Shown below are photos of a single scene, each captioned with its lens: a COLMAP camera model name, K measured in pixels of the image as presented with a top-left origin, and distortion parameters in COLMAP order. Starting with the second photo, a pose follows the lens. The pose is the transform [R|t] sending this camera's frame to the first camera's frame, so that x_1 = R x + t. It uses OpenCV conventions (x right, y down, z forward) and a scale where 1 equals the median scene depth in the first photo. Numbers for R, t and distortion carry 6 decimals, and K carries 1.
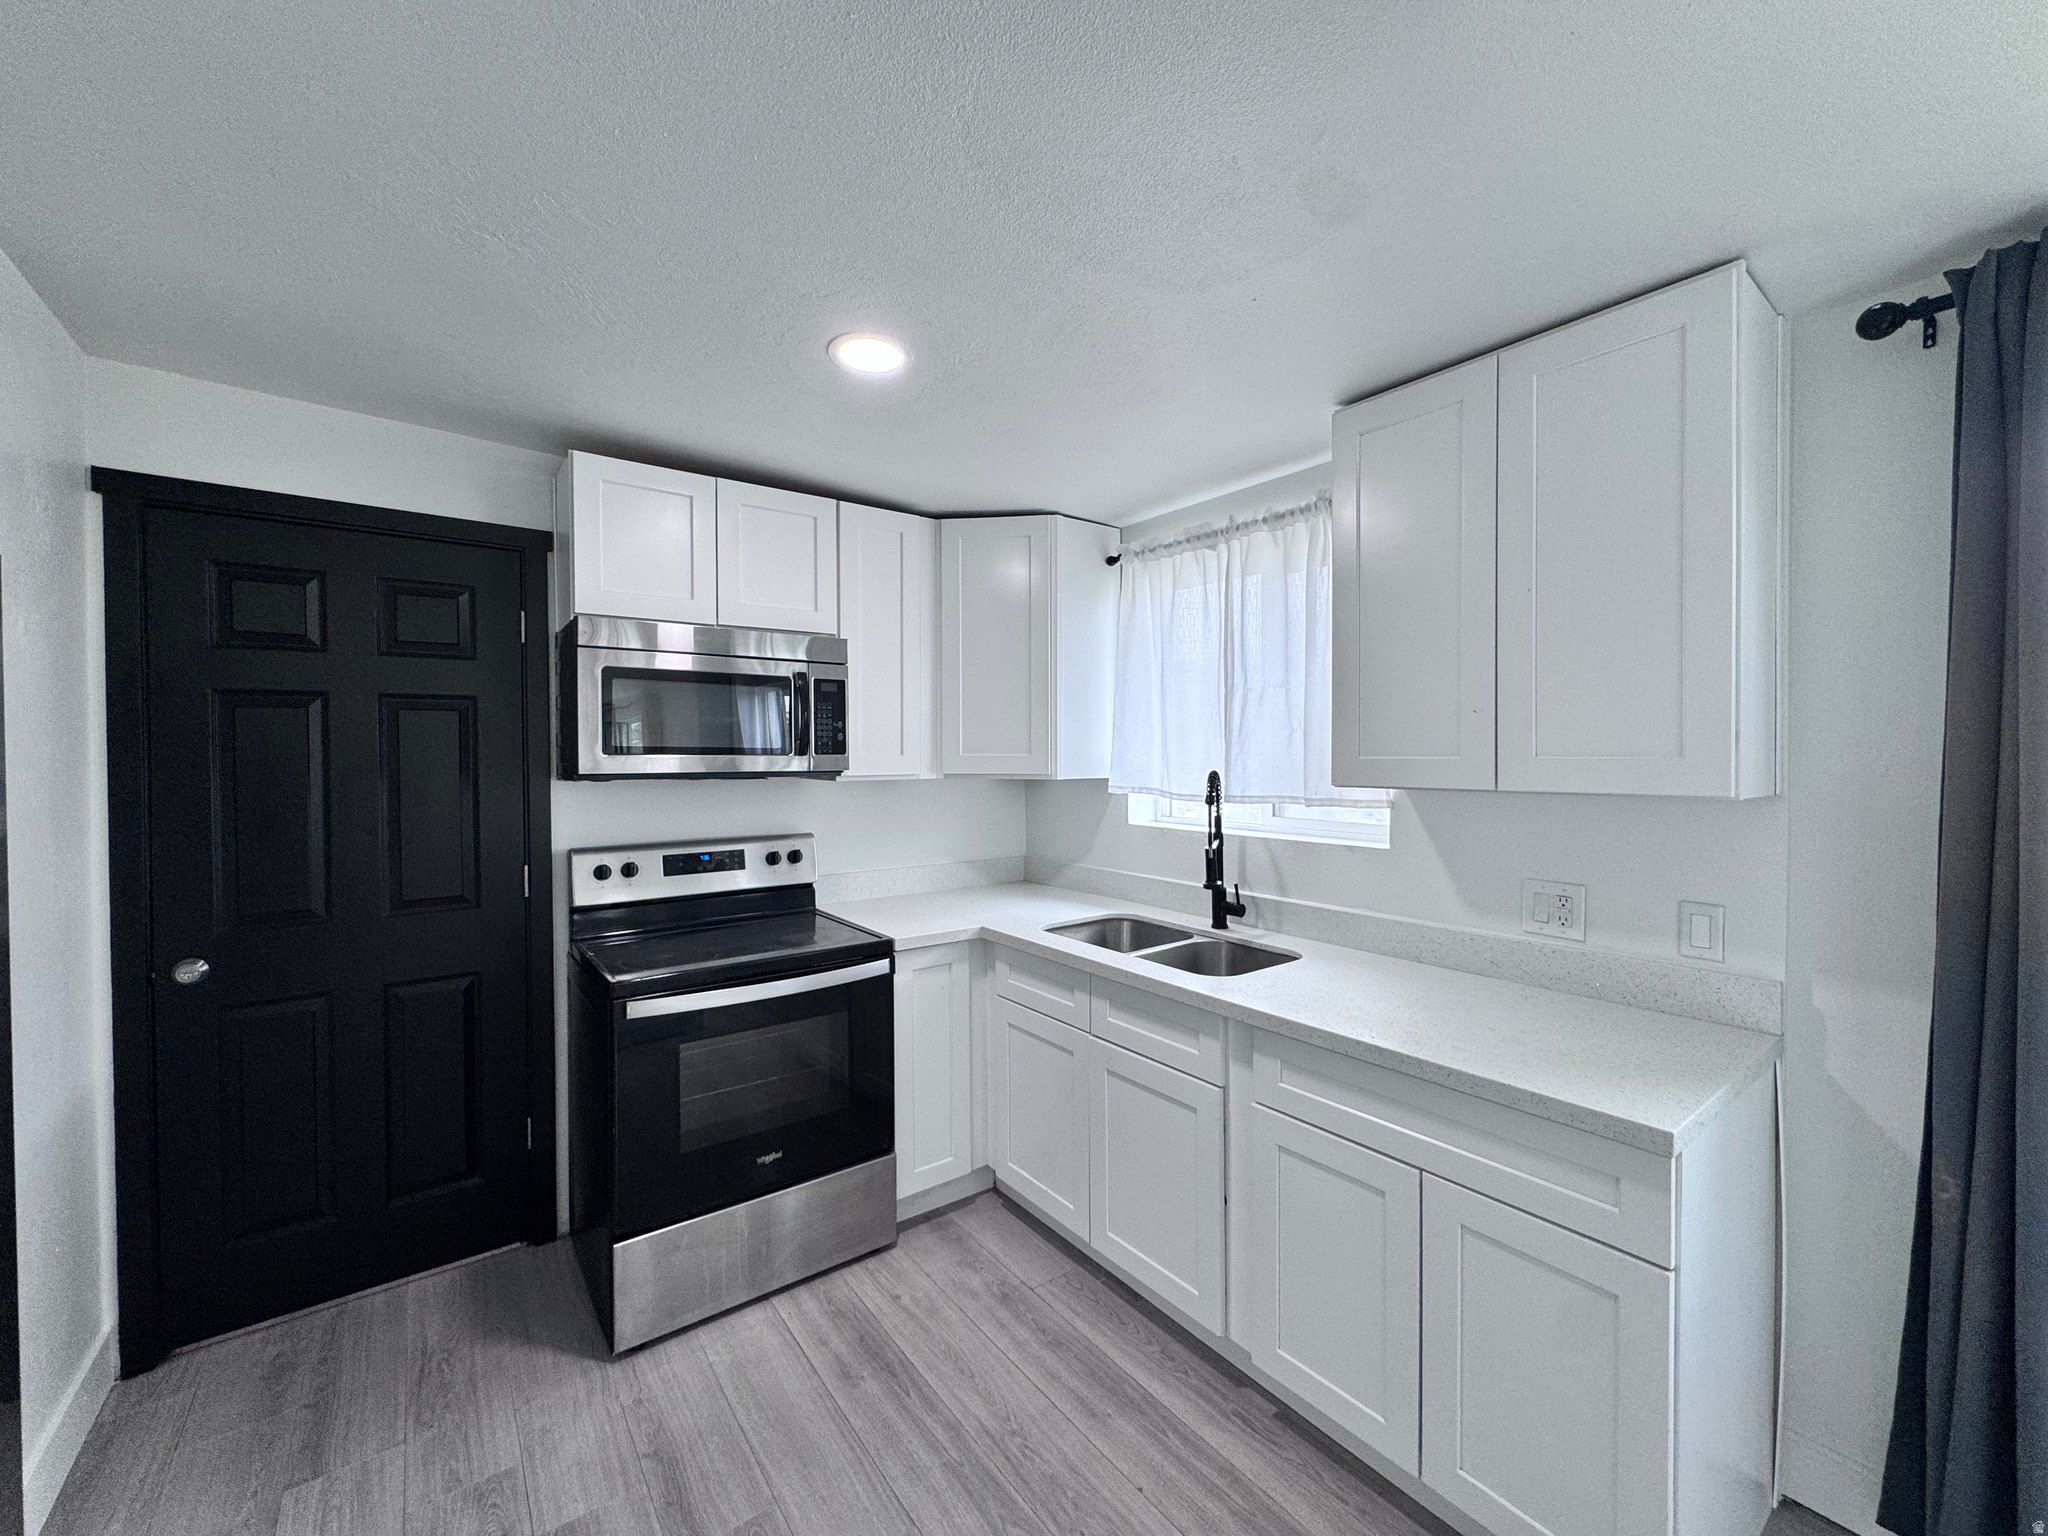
lens RADIAL K [[816.5, 0, 1024.1], [0, 816.5, 762.6], [0, 0, 1]] dist [-0.001484, -0.000240]
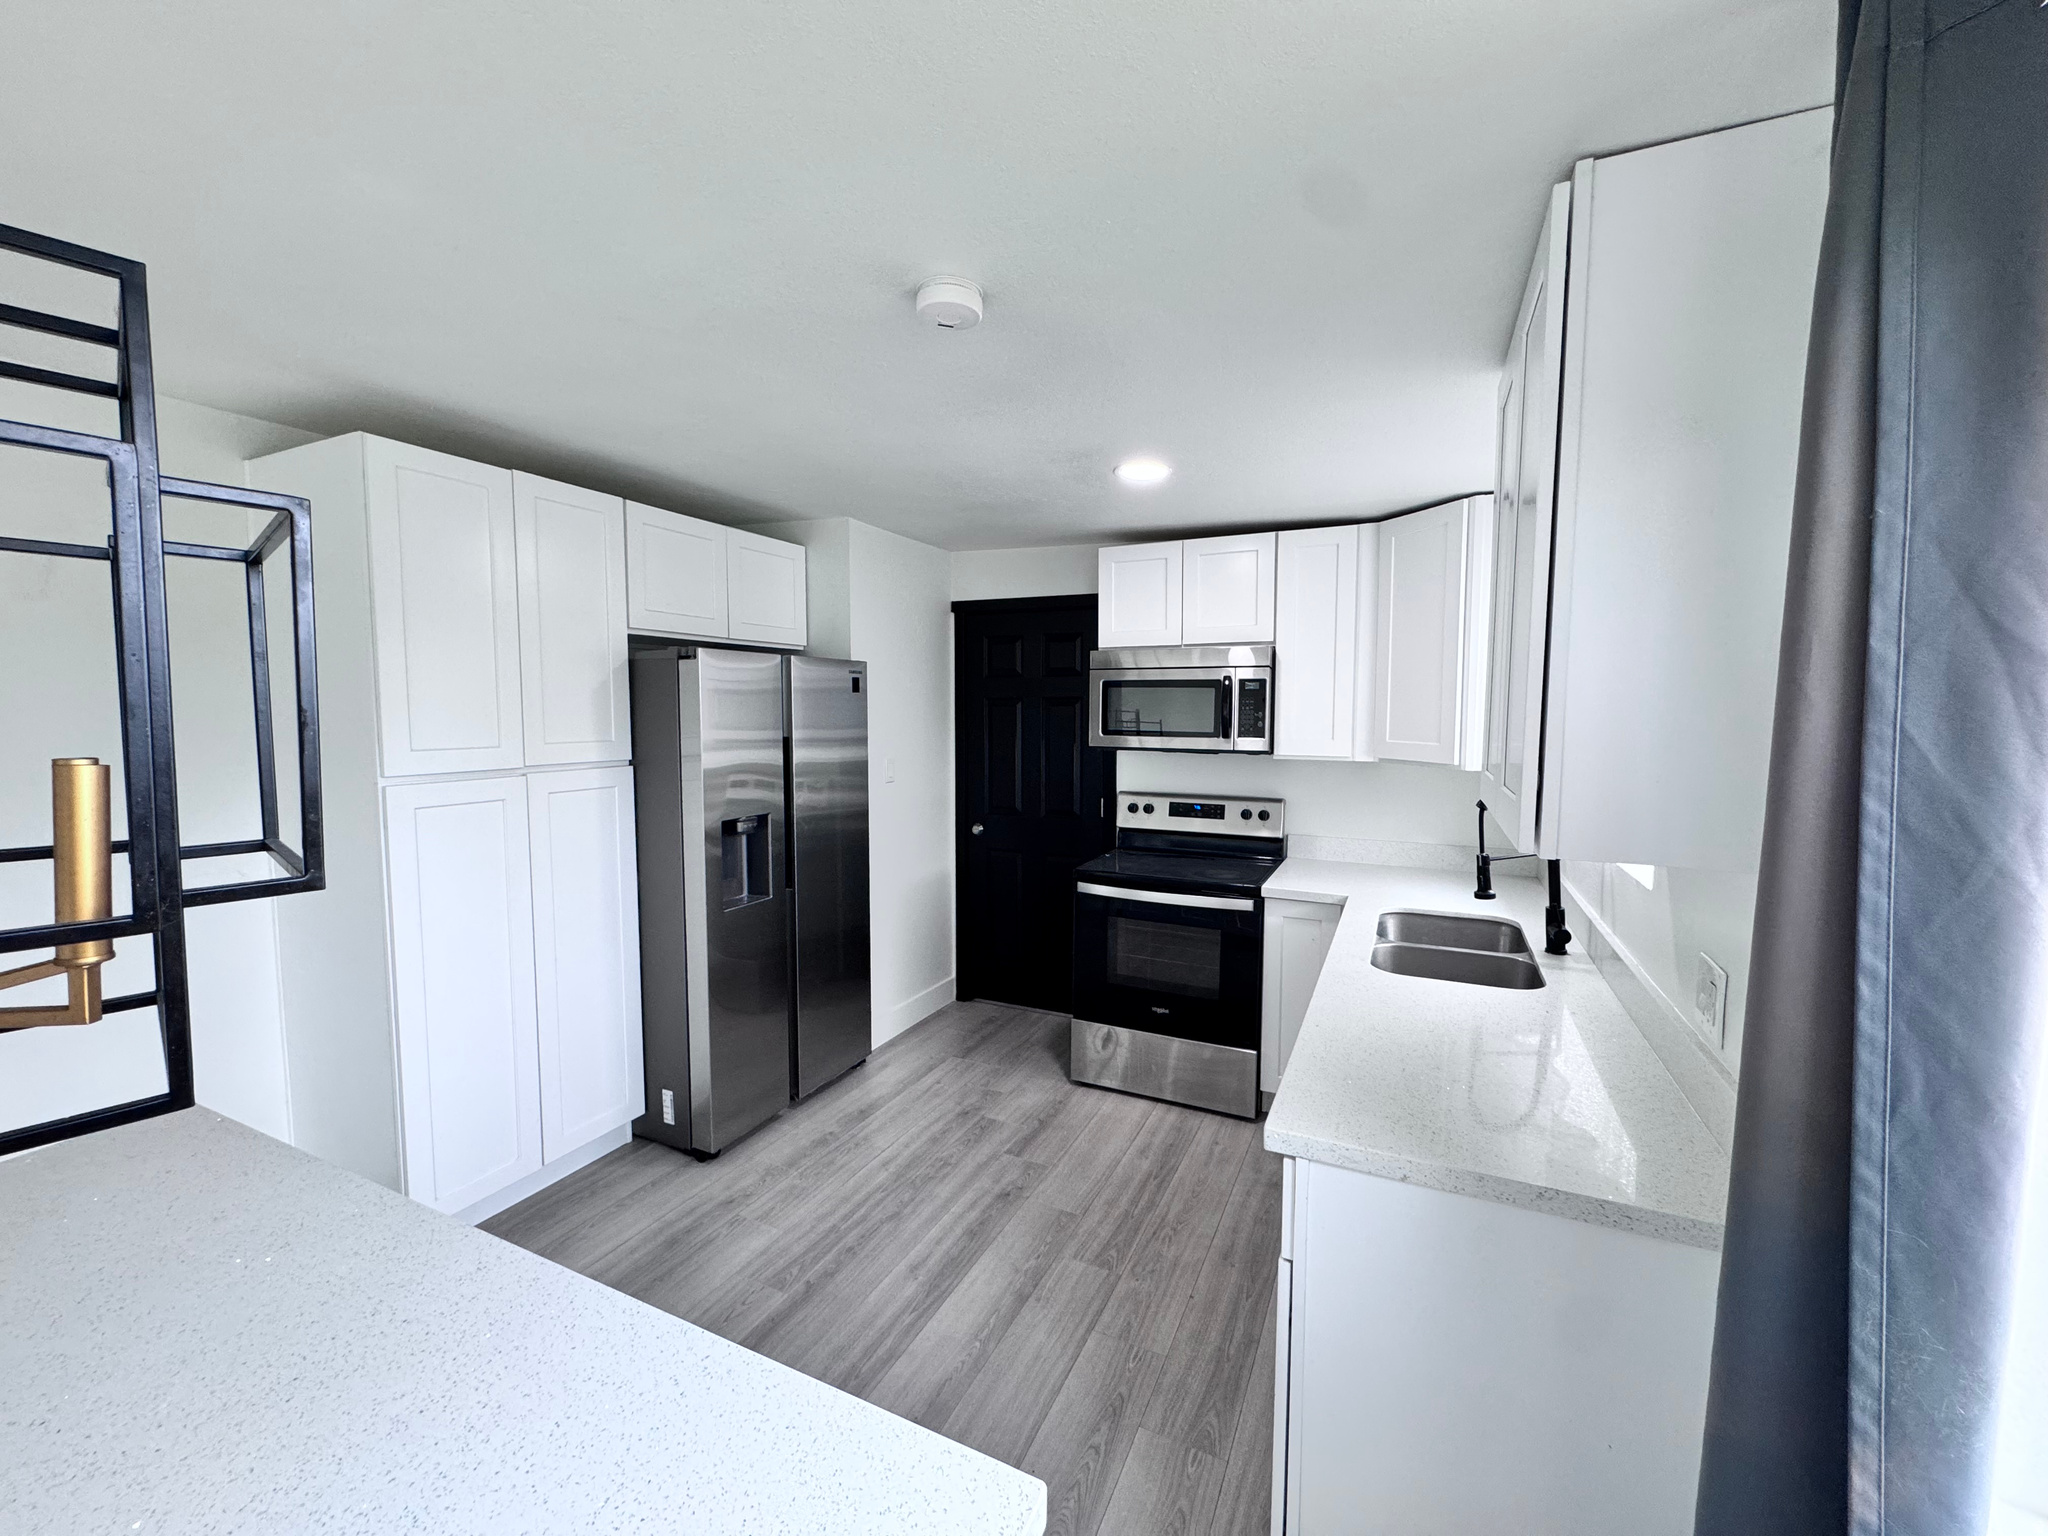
lens RADIAL K [[816.5, 0, 1023.3], [0, 816.5, 761.9], [0, 0, 1]] dist [-0.001484, -0.000240]
pose [[0.457229, 0.065328, -0.886947, 0.797795], [-0.013866, 0.997701, 0.066338, -0.056705], [0.889241, -0.018033, 0.457083, 0.100936]]
